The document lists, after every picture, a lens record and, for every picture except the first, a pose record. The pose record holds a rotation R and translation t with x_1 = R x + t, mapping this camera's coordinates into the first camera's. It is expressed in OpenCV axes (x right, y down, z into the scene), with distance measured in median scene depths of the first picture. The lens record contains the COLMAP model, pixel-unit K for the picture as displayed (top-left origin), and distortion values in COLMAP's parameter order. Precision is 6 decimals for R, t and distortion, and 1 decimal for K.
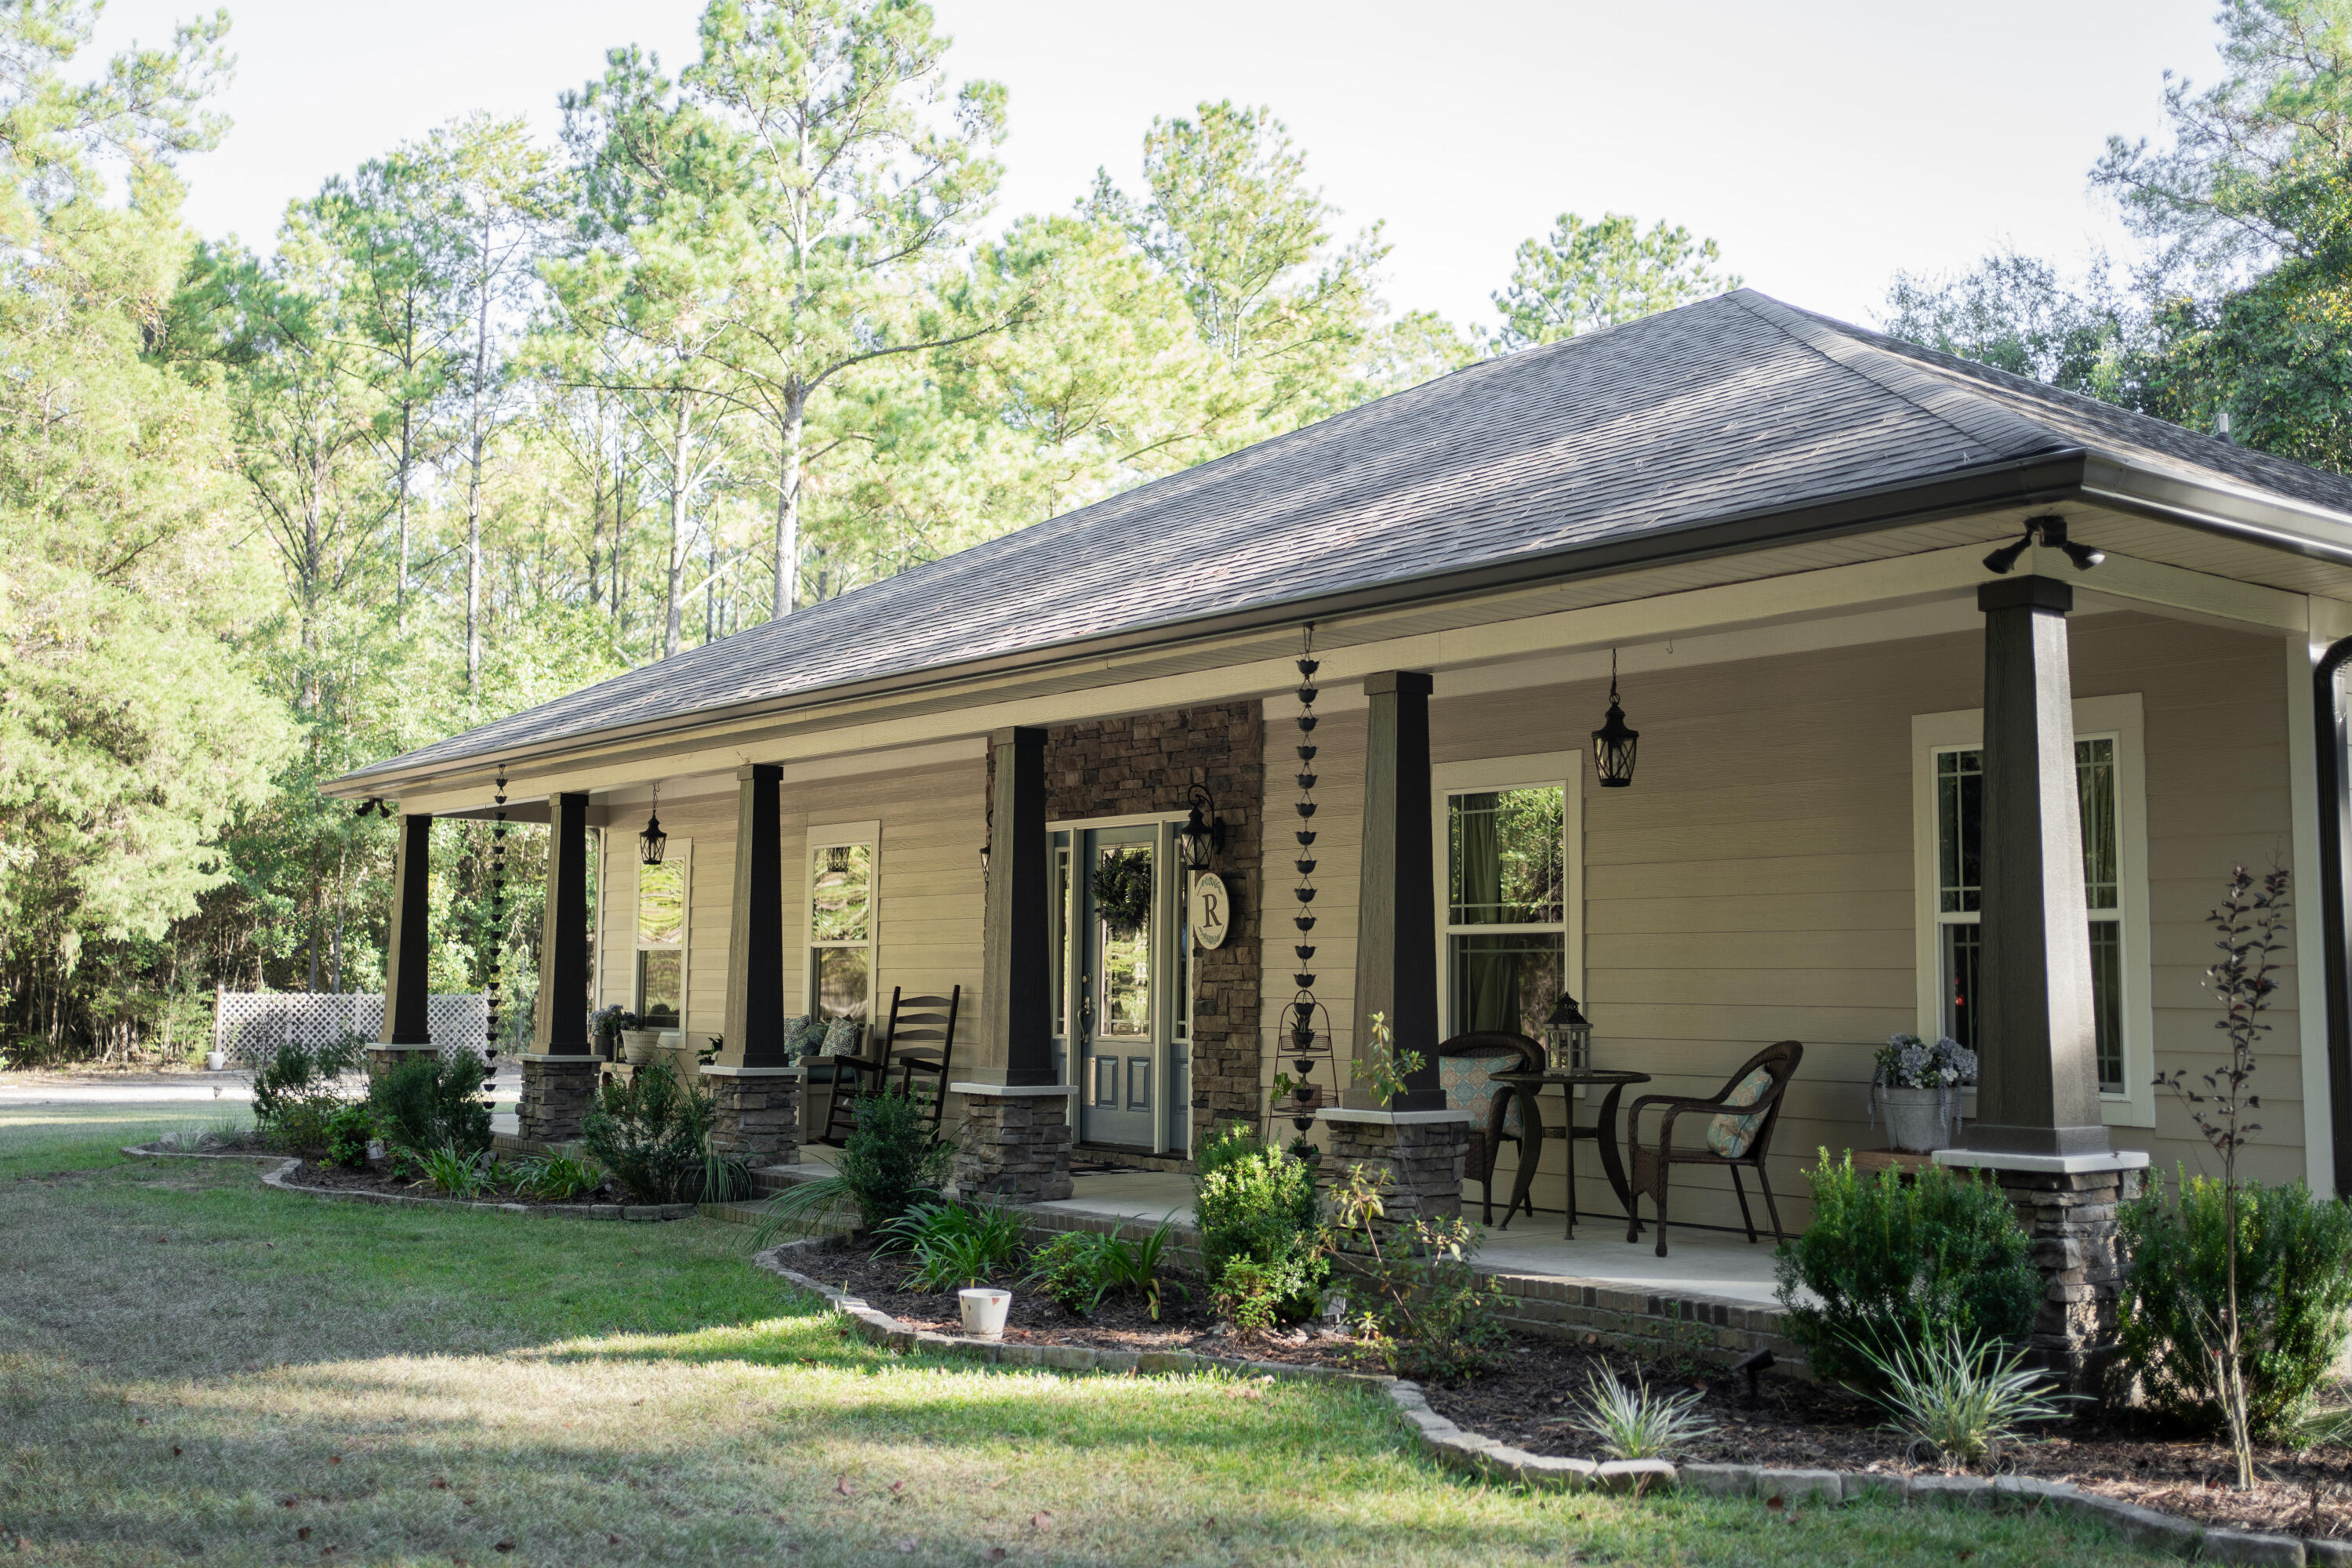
lens RADIAL K [[2442.1, 0, 1185.9], [0, 2442.1, 773.4], [0, 0, 1]] dist [-0.038380, 0.185755]
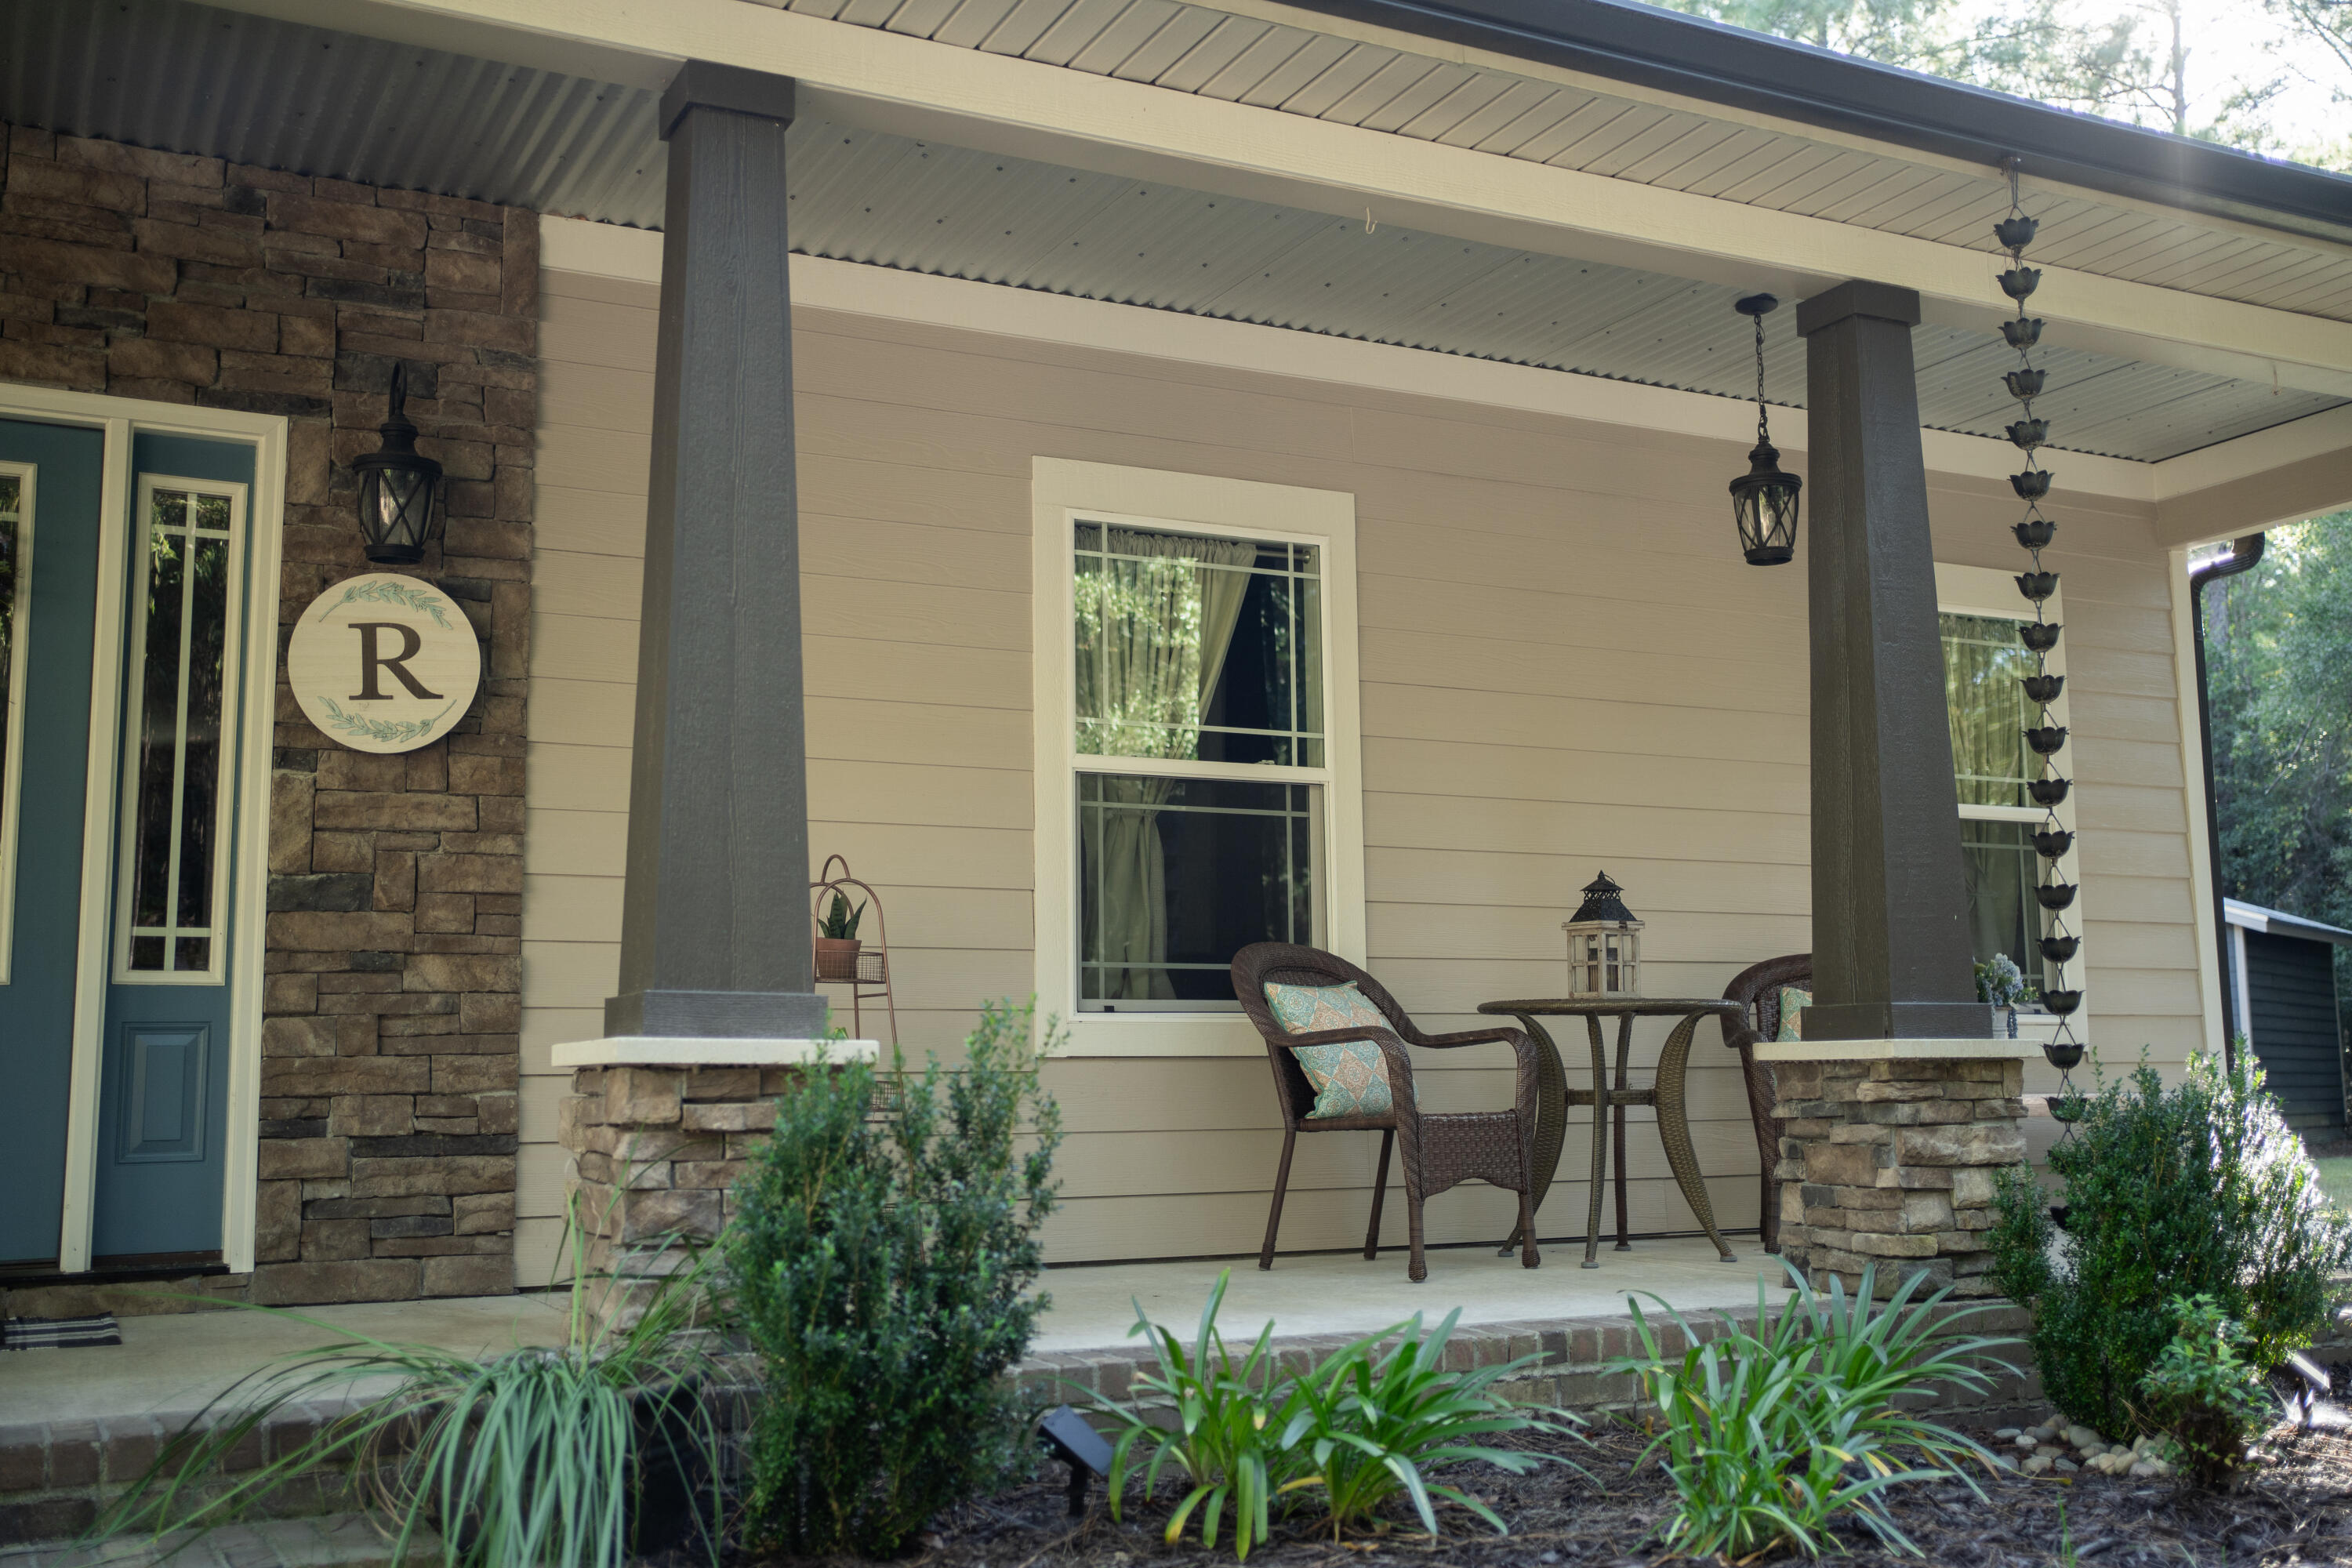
lens RADIAL K [[2442.1, 0, 1185.9], [0, 2442.1, 773.4], [0, 0, 1]] dist [-0.038380, 0.185755]
pose [[0.174795, 0.130612, 0.975903, -0.378588], [-0.067135, 0.990437, -0.120532, 0.118864], [-0.982313, -0.044449, 0.181892, 0.802392]]
